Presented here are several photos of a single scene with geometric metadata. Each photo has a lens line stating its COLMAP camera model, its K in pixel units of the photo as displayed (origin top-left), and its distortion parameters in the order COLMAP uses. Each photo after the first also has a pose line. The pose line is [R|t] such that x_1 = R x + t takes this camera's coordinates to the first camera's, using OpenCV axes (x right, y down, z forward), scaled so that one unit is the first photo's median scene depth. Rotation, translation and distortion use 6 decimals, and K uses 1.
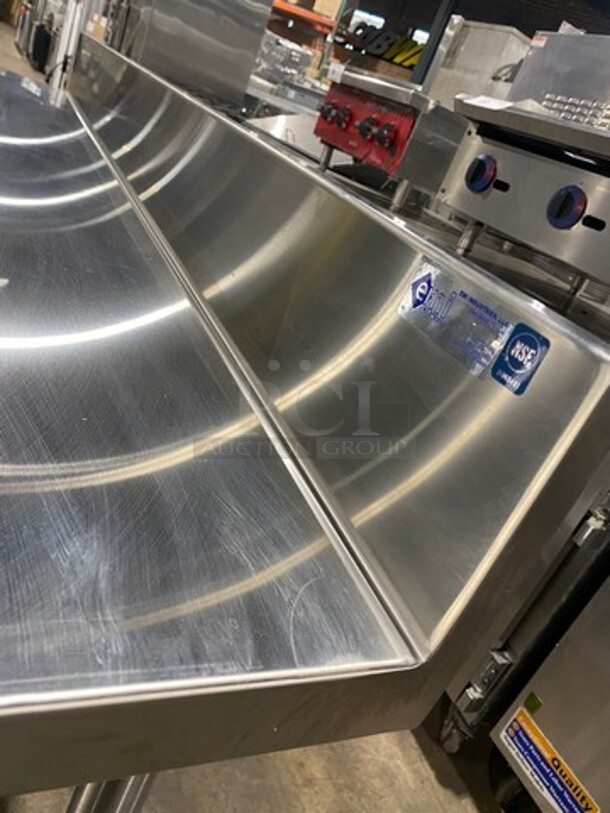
lens RADIAL K [[619.9, 0, 305.0], [0, 619.9, 406.5], [0, 0, 1]] dist [-0.006925, -0.006798]
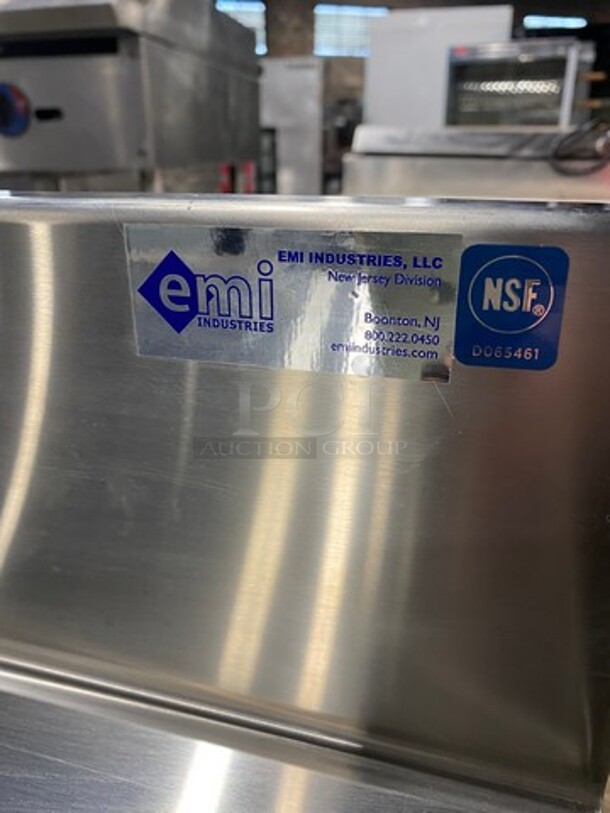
lens RADIAL K [[619.9, 0, 305.0], [0, 619.9, 406.5], [0, 0, 1]] dist [-0.006925, -0.006798]
pose [[0.592151, -0.617333, 0.517936, -0.054586], [0.540568, 0.780977, 0.312828, -0.218782], [-0.597615, 0.094738, 0.796167, 0.582713]]
